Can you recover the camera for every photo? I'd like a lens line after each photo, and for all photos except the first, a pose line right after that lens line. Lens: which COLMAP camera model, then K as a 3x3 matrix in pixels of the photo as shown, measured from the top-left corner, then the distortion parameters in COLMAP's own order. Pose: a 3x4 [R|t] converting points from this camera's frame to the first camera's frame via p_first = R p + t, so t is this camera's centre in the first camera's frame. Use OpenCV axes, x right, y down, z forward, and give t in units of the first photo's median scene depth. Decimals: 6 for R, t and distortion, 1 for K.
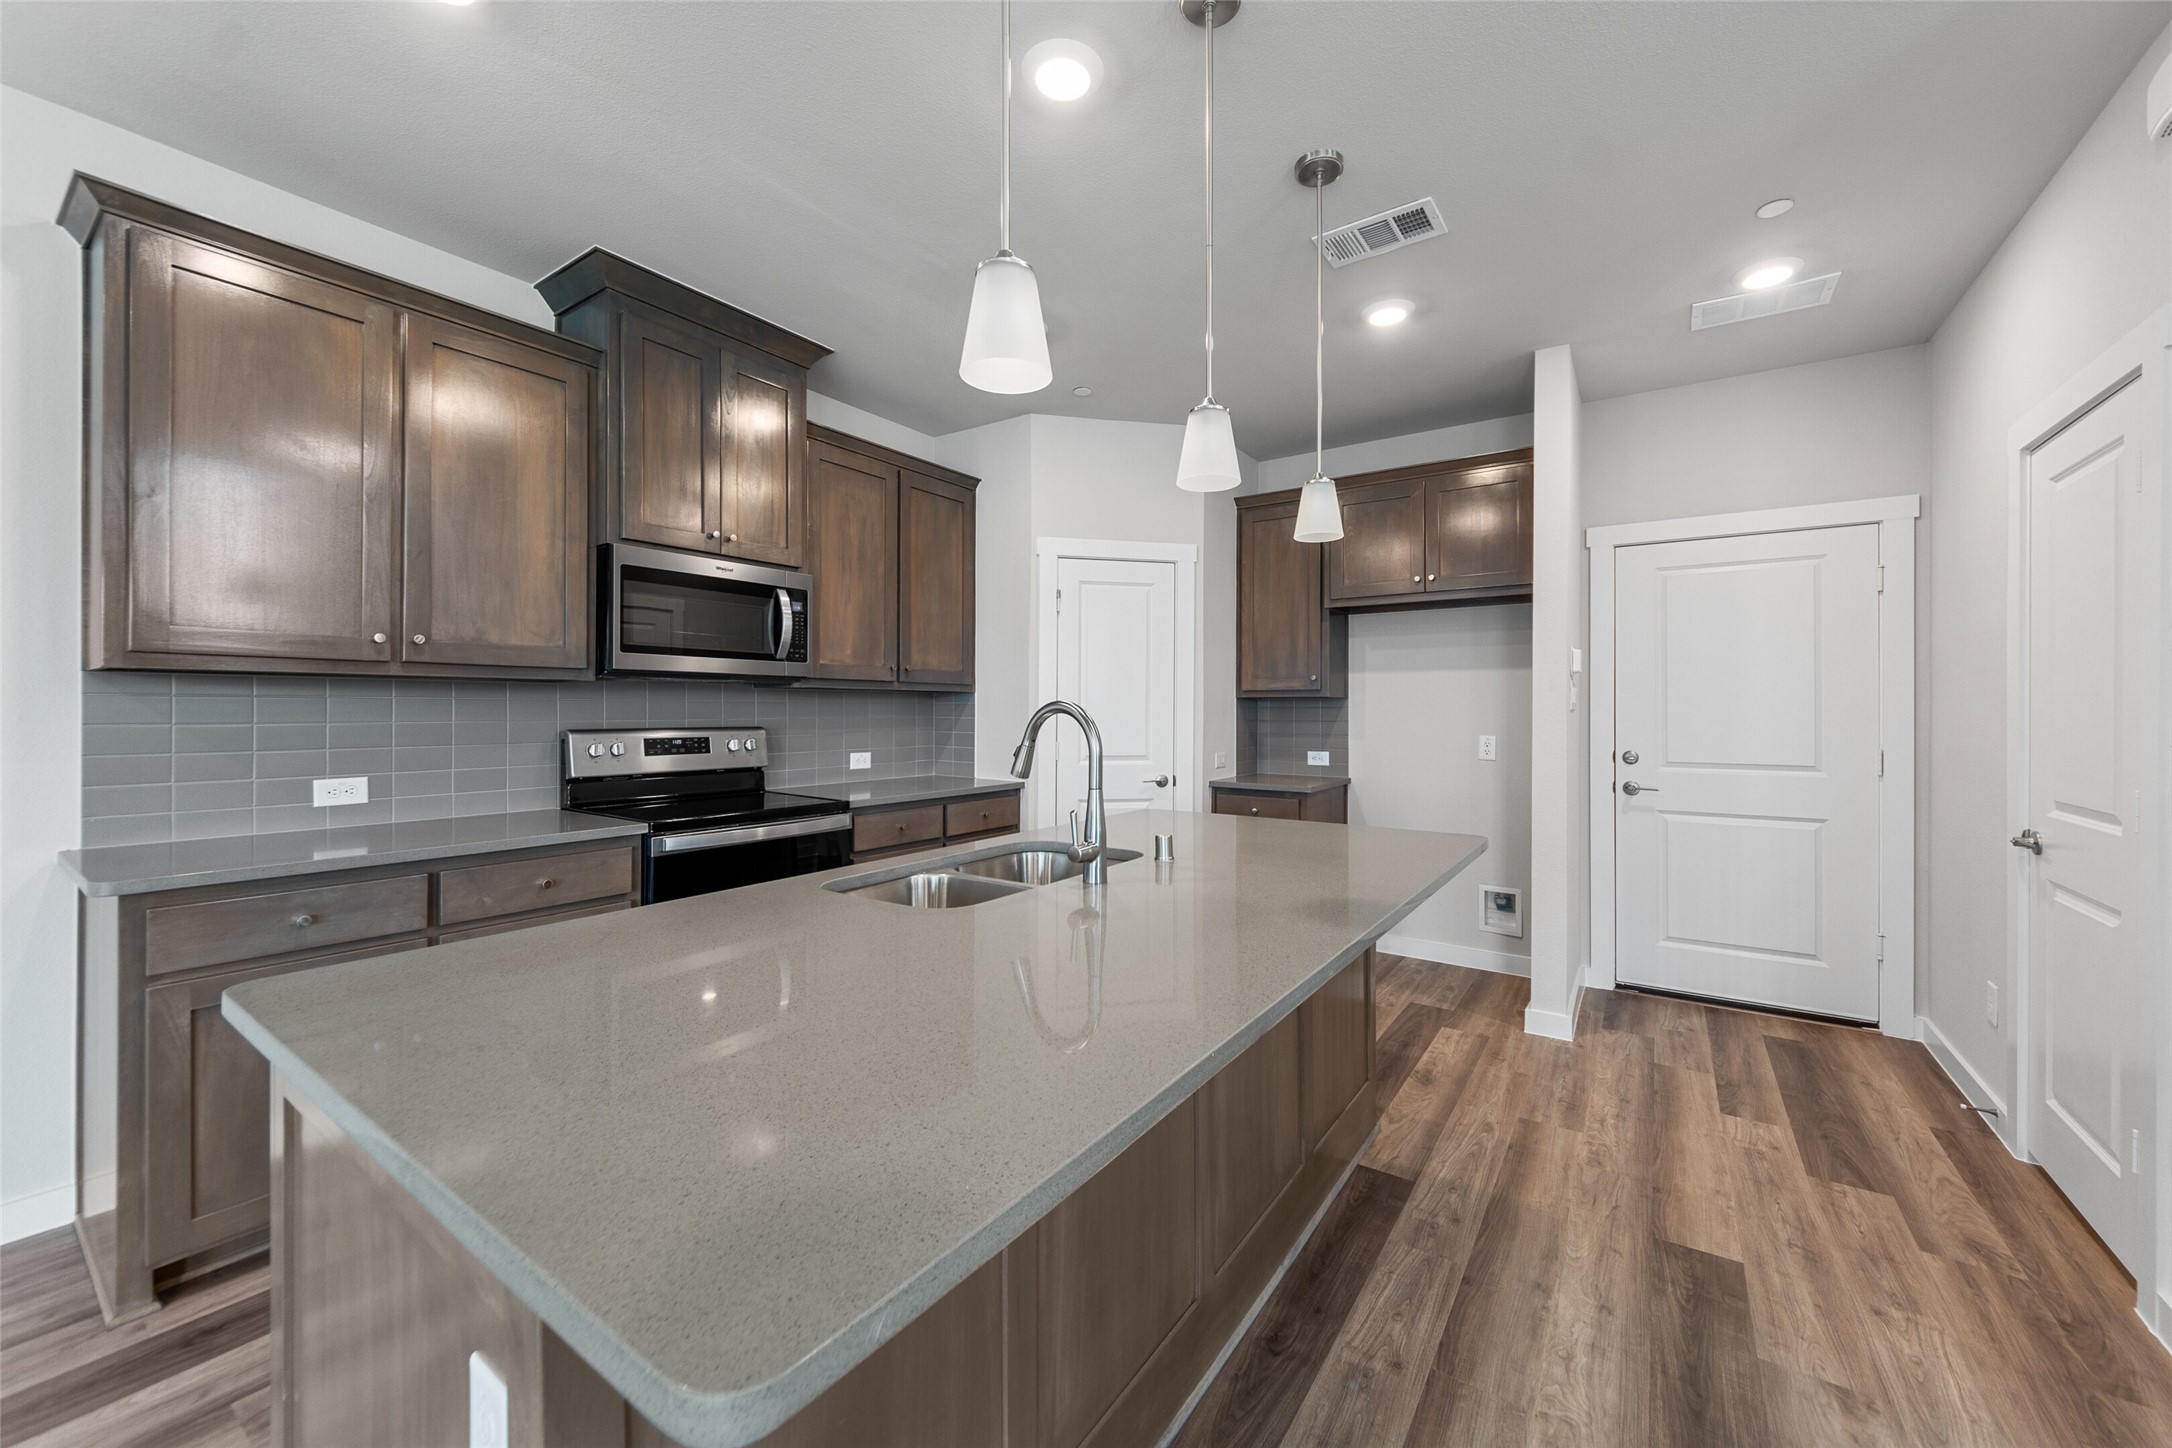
lens RADIAL K [[820.2, 0, 1105.7], [0, 820.2, 701.3], [0, 0, 1]] dist [-0.000062, -0.000150]
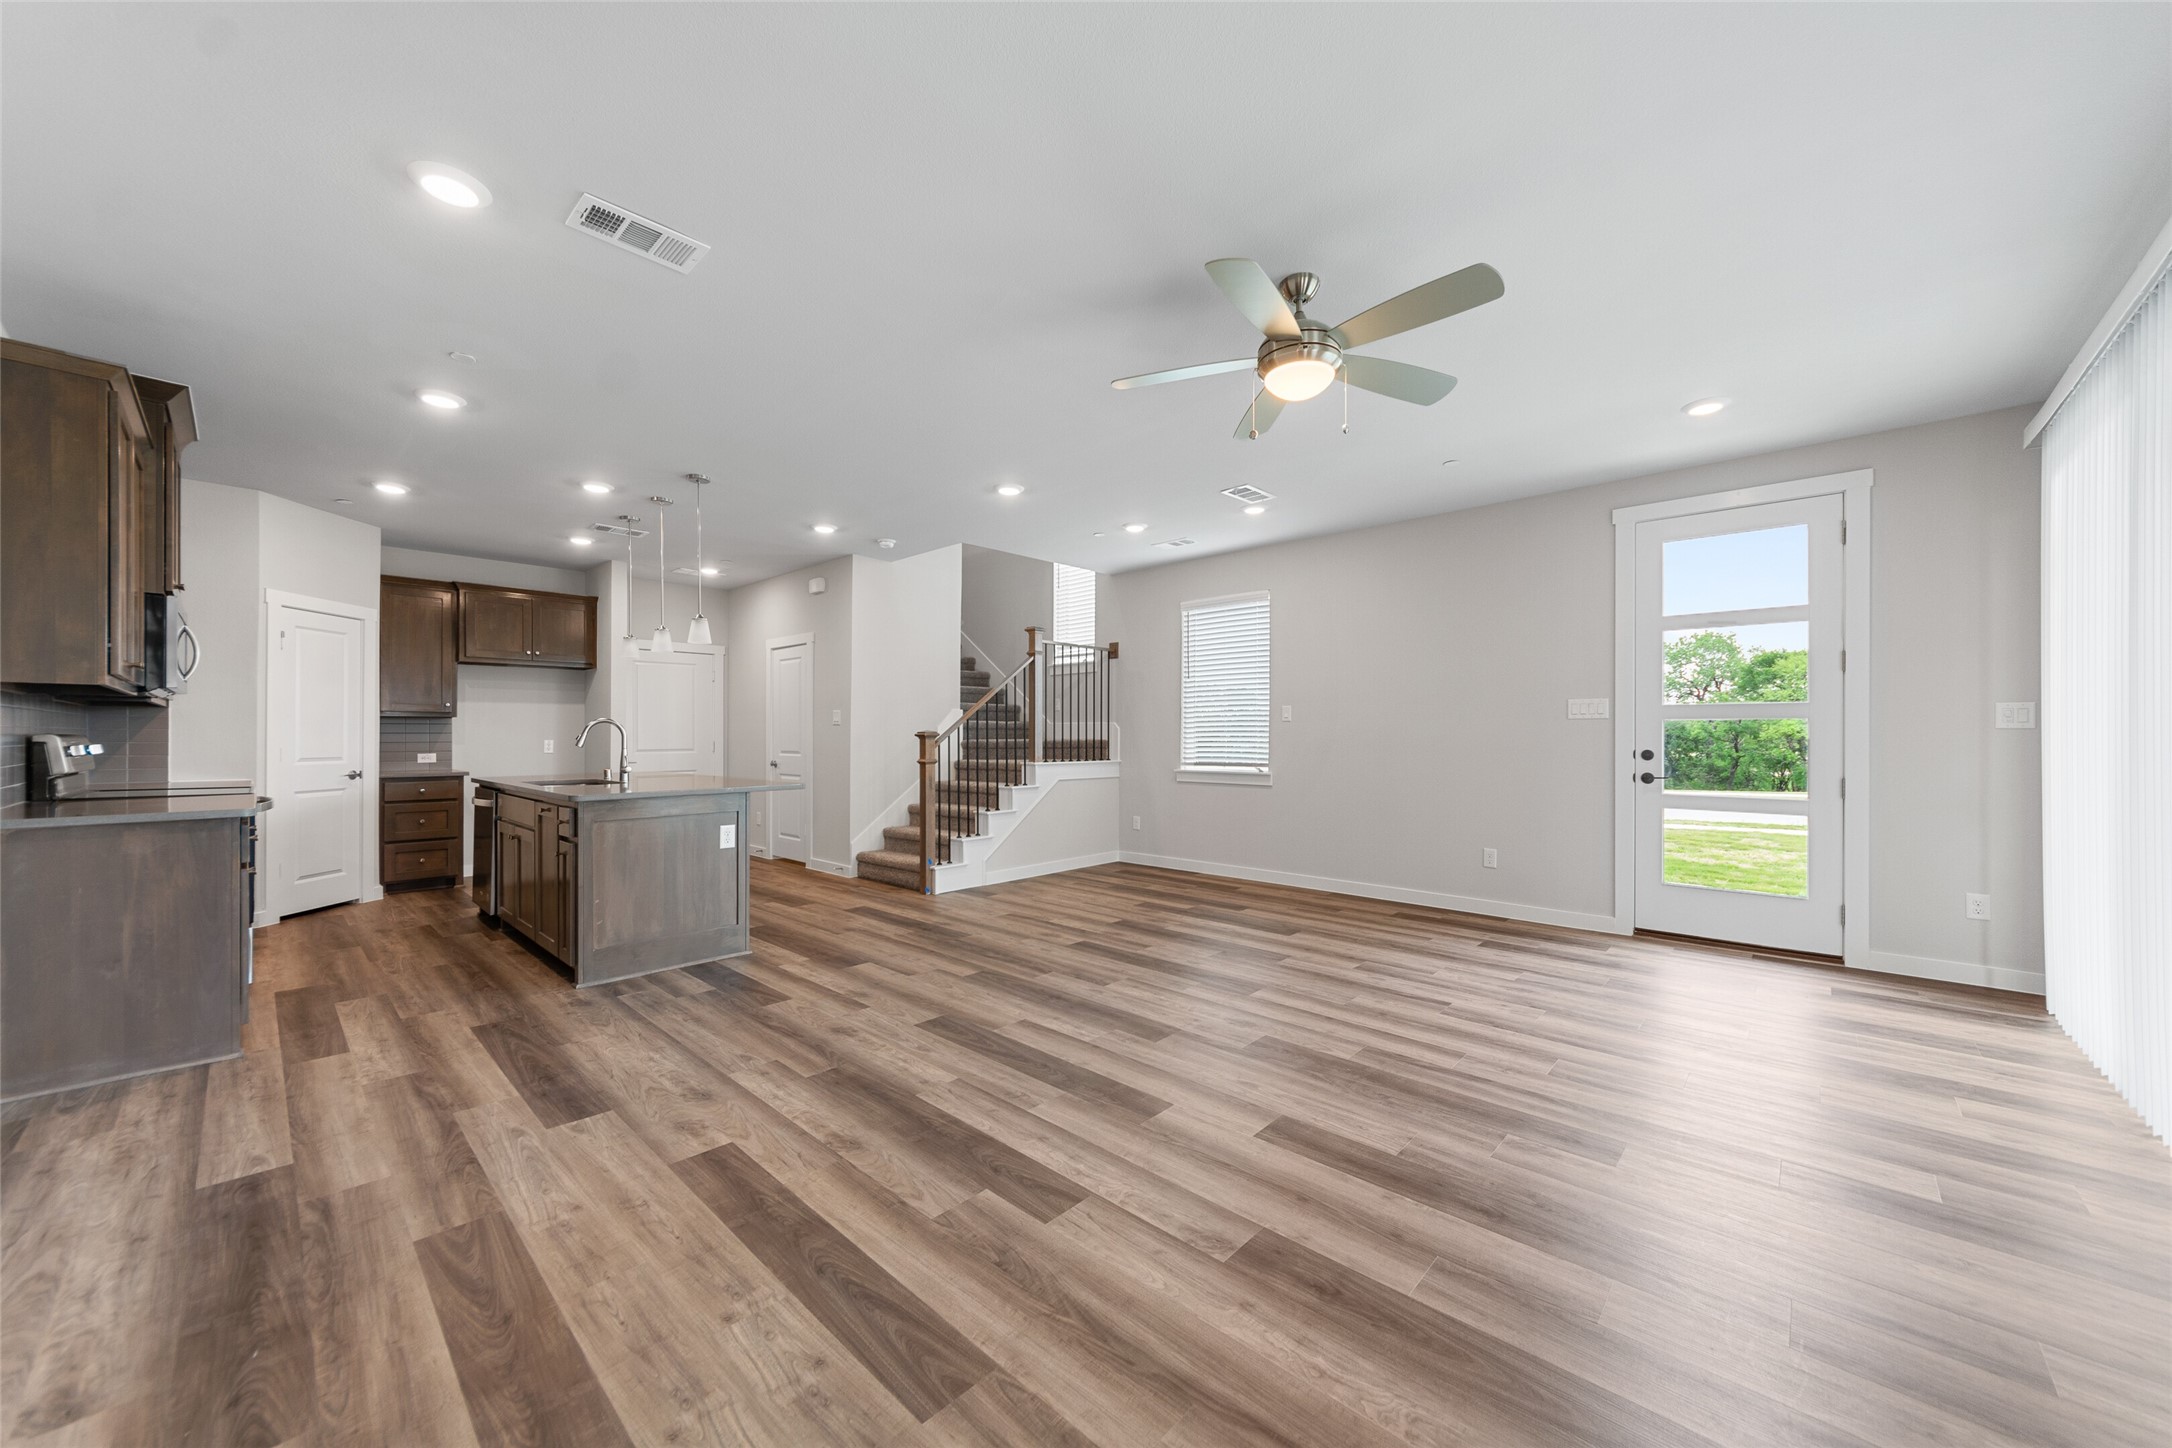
lens RADIAL K [[785.3, 0, 1091.1], [0, 785.3, 730.2], [0, 0, 1]] dist [0.008151, -0.004780]
pose [[0.153034, 0.001157, 0.988220, -1.414872], [-0.005090, 0.999987, -0.000383, 0.019635], [-0.988208, -0.004972, 0.153038, -0.600792]]
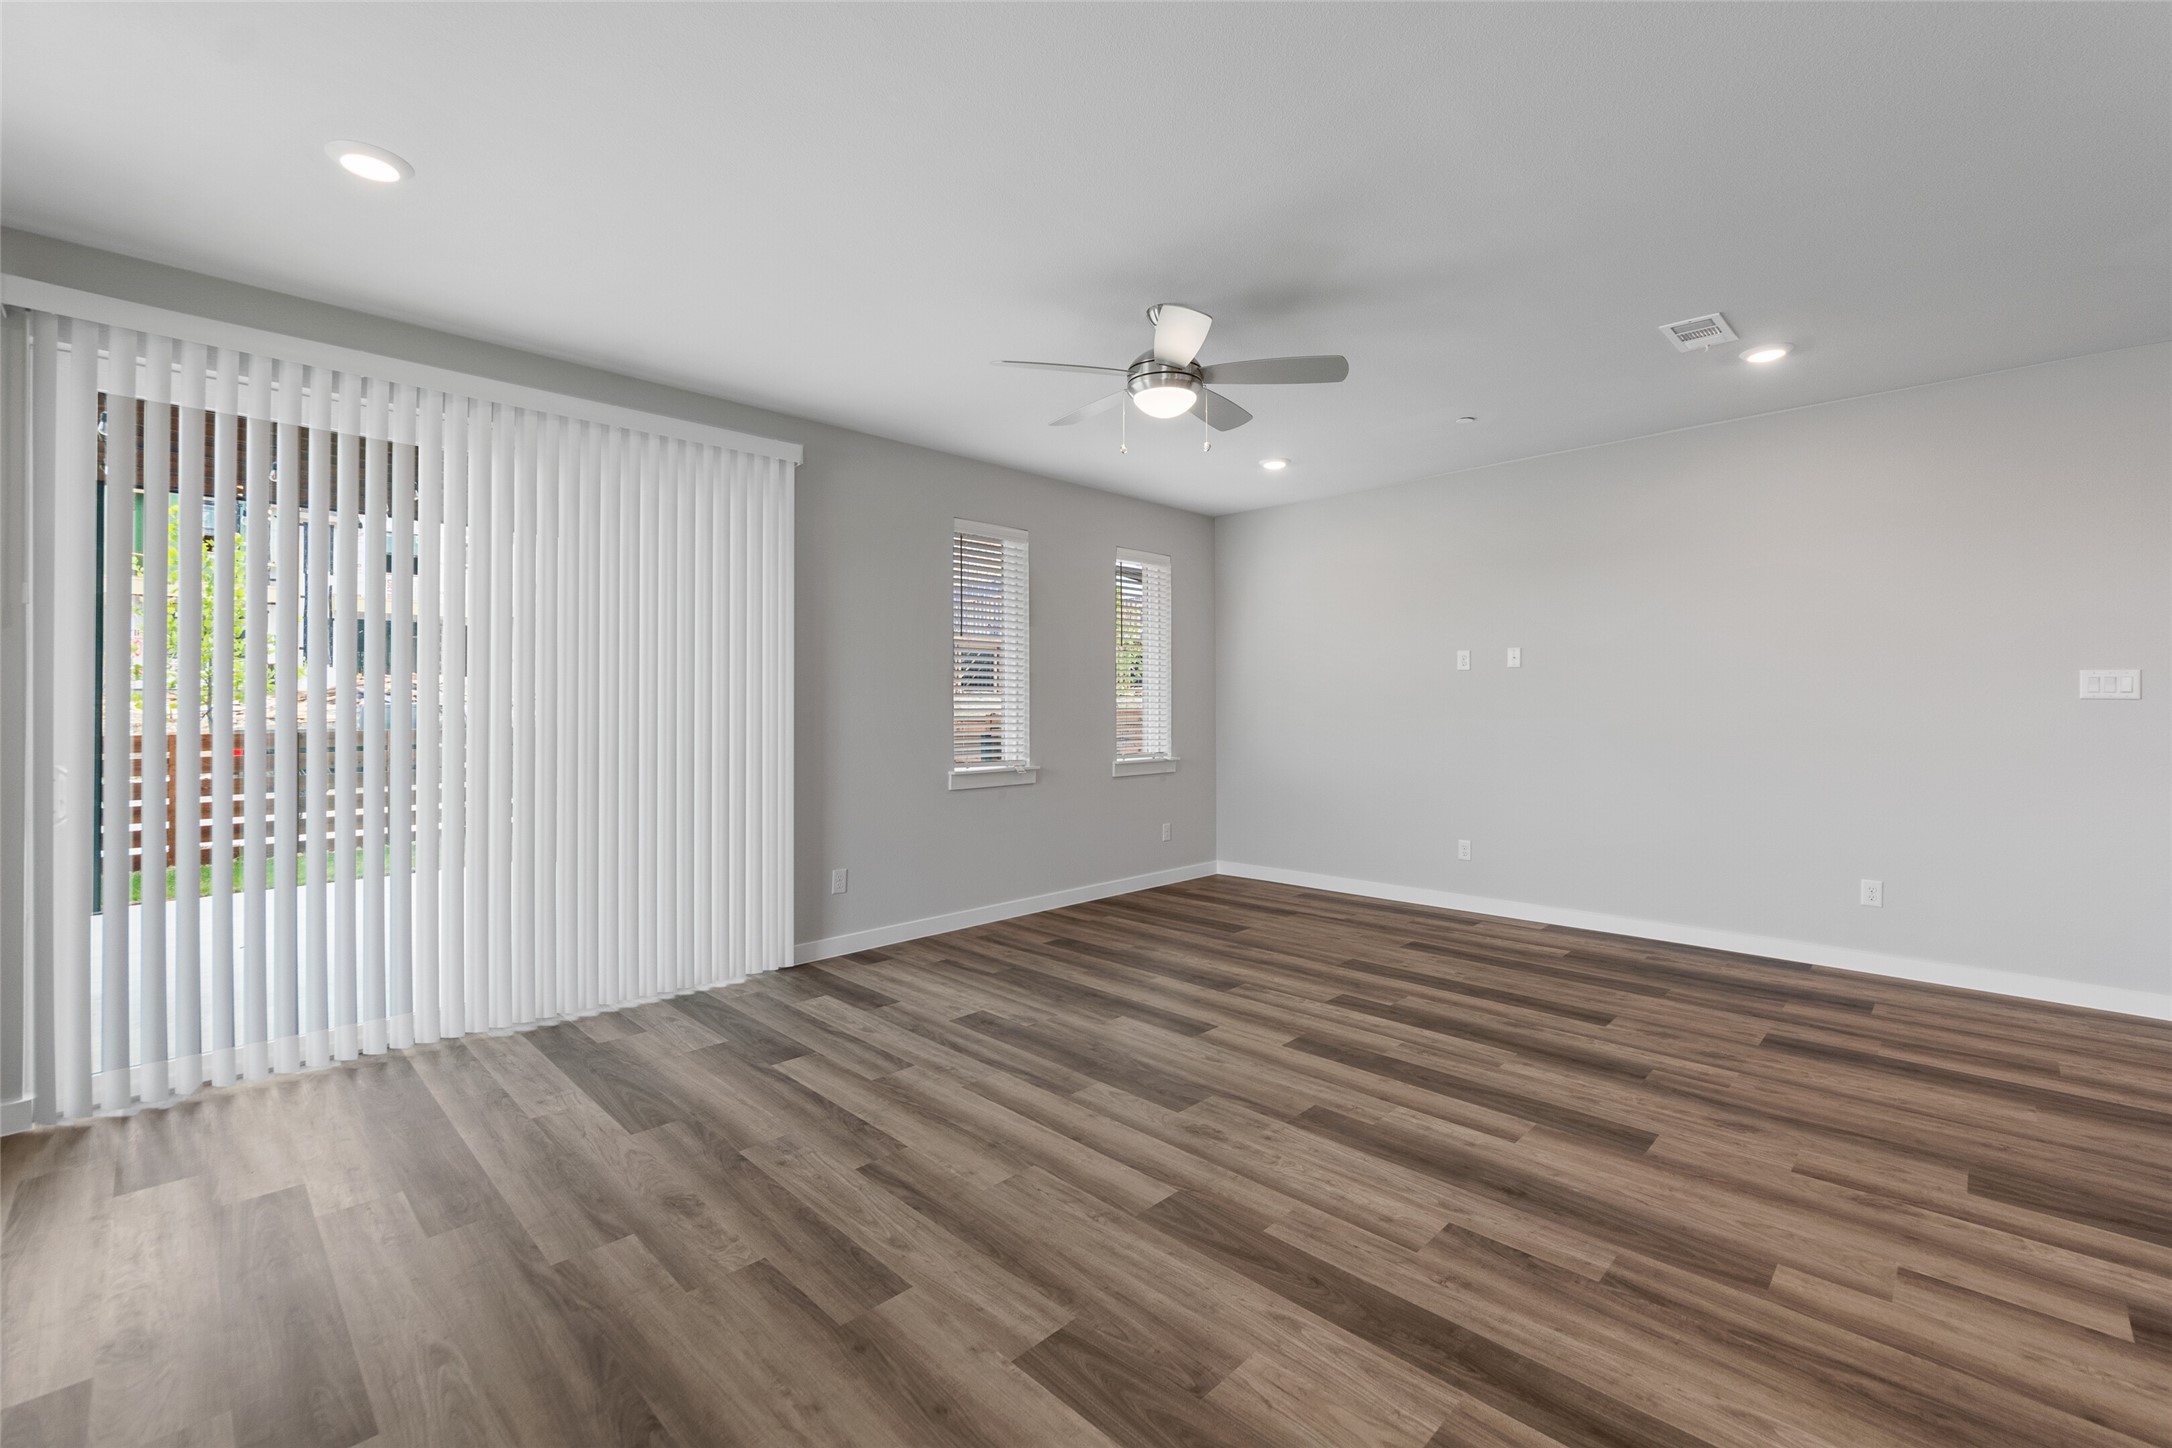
lens RADIAL K [[915.3, 0, 1101.4], [0, 915.3, 701.4], [0, 0, 1]] dist [0.001591, 0.000252]
pose [[-0.175972, -0.003553, -0.984389, 0.535732], [0.004953, 0.999978, -0.004494, -0.003488], [0.984383, -0.005666, -0.175951, -0.580196]]
